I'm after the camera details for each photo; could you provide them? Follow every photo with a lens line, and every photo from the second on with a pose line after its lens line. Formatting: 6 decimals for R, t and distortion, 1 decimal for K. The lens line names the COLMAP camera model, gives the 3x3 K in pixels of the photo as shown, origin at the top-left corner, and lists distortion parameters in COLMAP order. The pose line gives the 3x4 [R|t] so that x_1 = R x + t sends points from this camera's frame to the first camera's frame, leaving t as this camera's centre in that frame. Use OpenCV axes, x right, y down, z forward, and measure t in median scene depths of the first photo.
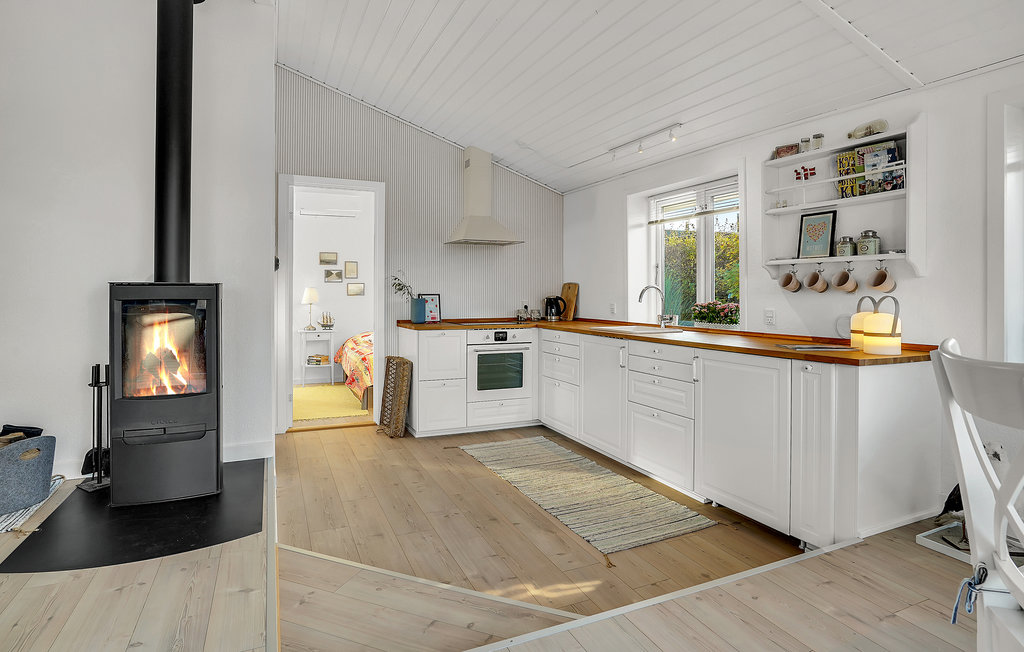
lens RADIAL K [[529.6, 0, 502.2], [0, 529.6, 297.6], [0, 0, 1]] dist [-0.001185, 0.011799]
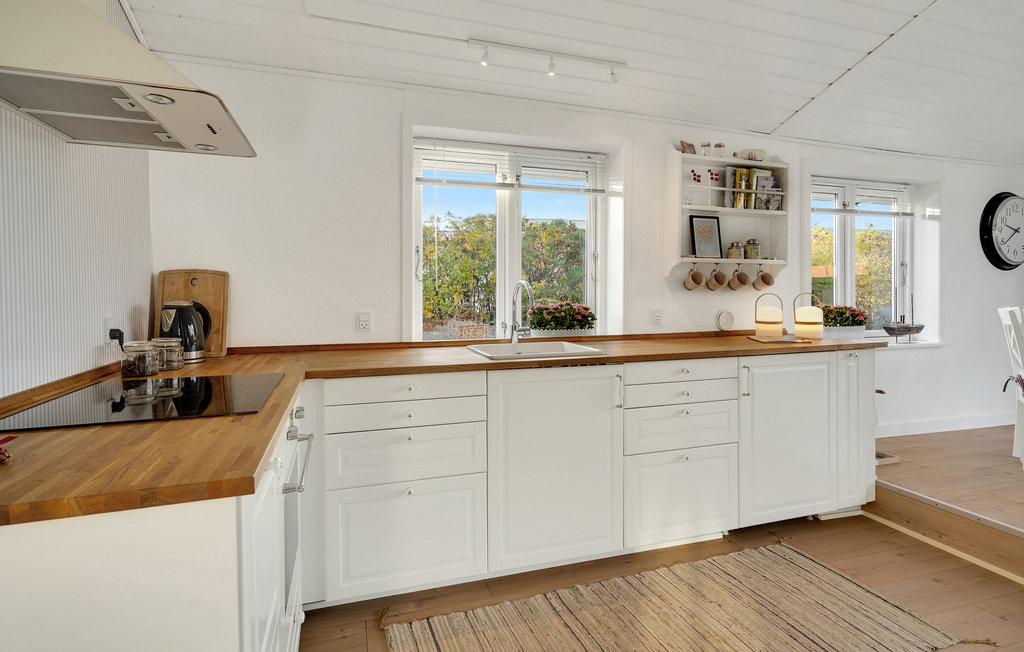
lens RADIAL K [[529.6, 0, 502.2], [0, 529.6, 297.6], [0, 0, 1]] dist [-0.001185, 0.011799]
pose [[0.095095, -0.013460, 0.995377, -0.501772], [0.012405, 0.999847, 0.012336, -0.012677], [-0.995391, 0.011175, 0.095247, 1.282106]]
